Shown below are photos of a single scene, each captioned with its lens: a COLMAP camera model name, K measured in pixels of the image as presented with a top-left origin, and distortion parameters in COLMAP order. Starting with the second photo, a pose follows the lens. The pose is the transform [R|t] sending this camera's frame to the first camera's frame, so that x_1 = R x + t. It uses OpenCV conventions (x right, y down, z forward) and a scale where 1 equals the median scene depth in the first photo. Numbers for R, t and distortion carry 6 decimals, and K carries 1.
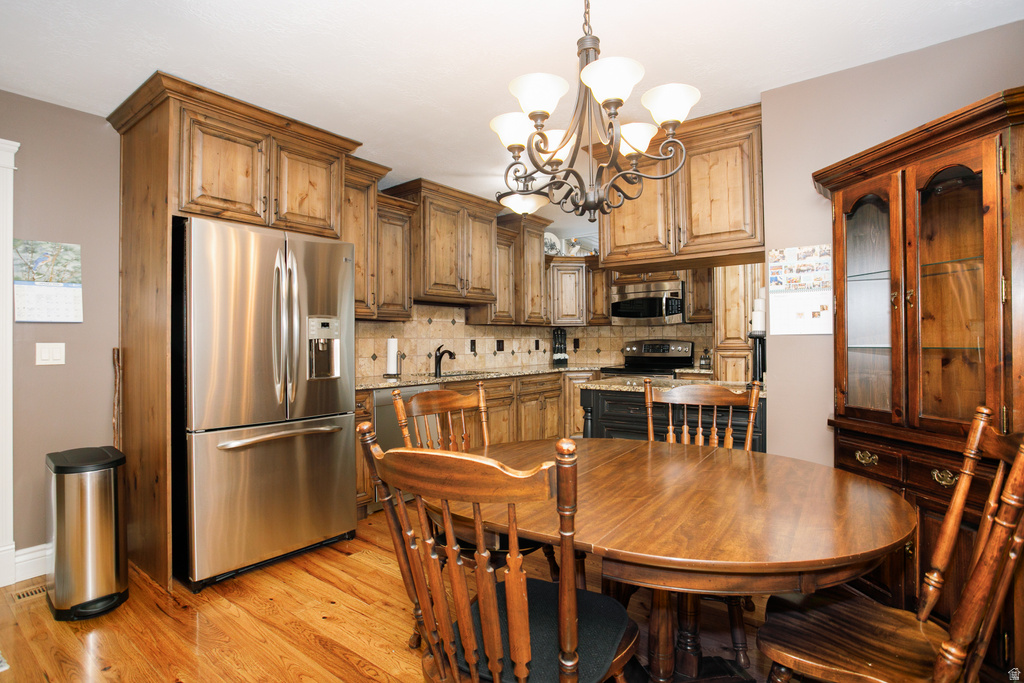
lens RADIAL K [[506.3, 0, 508.1], [0, 506.3, 337.3], [0, 0, 1]] dist [-0.042052, 0.000949]
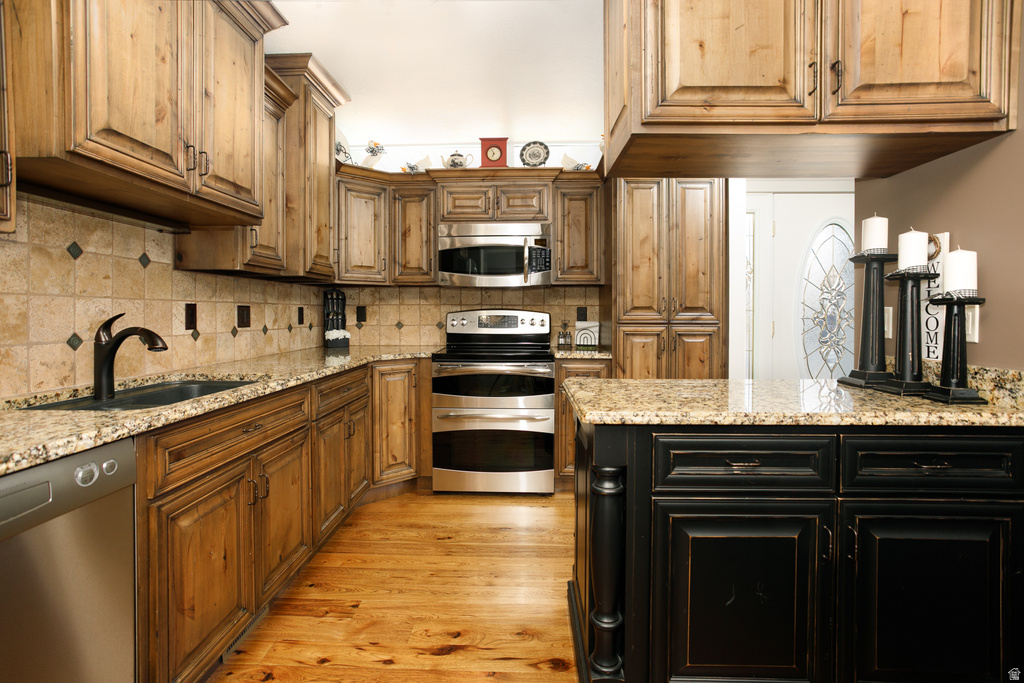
lens RADIAL K [[502.8, 0, 511.3], [0, 502.8, 319.2], [0, 0, 1]] dist [-0.040431, 0.025786]
pose [[0.812917, 0.000910, 0.582378, -0.102244], [-0.012409, 0.999799, 0.015758, 0.008788], [-0.582247, -0.020037, 0.812765, 0.499103]]
